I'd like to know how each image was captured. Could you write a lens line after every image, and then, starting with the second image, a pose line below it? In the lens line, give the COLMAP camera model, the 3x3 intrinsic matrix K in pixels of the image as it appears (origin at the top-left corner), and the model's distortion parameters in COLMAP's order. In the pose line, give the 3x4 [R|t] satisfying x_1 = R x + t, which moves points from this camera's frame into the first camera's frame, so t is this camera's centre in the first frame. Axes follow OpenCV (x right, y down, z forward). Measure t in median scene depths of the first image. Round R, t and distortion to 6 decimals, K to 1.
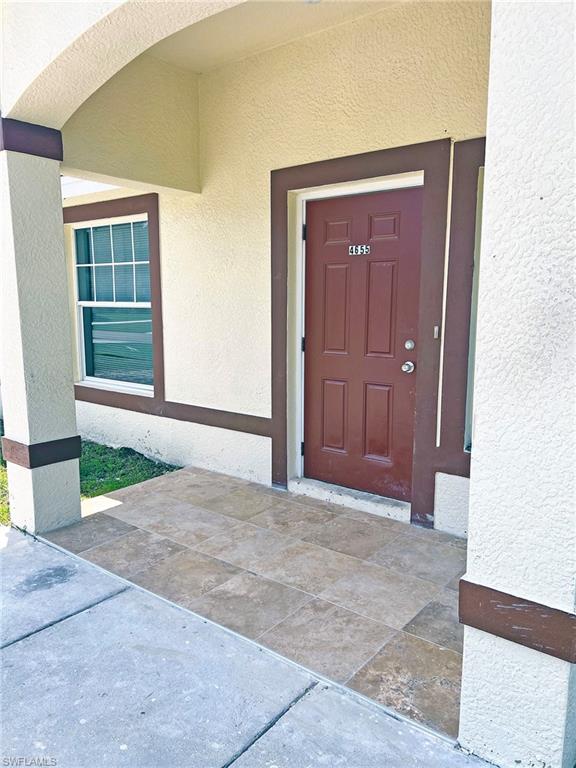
lens RADIAL K [[576.2, 0, 284.7], [0, 576.2, 381.8], [0, 0, 1]] dist [0.044228, -0.006746]
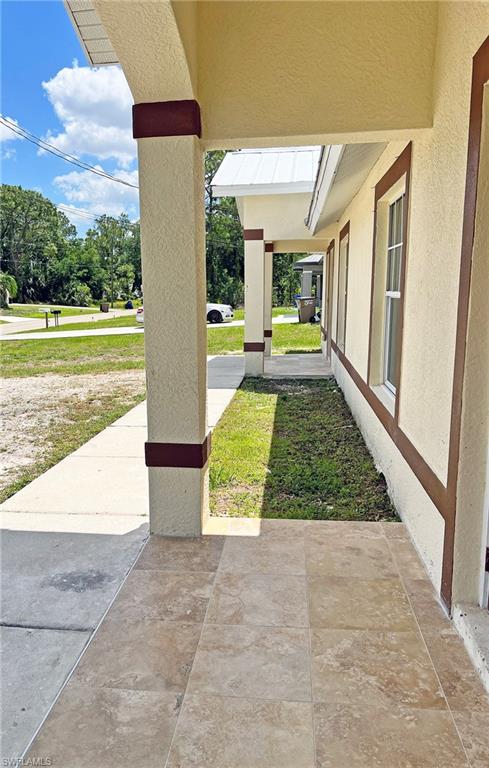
lens RADIAL K [[583.4, 0, 244.4], [0, 583.4, 386.1], [0, 0, 1]] dist [0.051910, -0.019599]
pose [[0.506762, 0.136076, -0.851279, 0.415140], [-0.110161, 0.989590, 0.092607, -0.083876], [0.855019, 0.046848, 0.516477, 0.557504]]
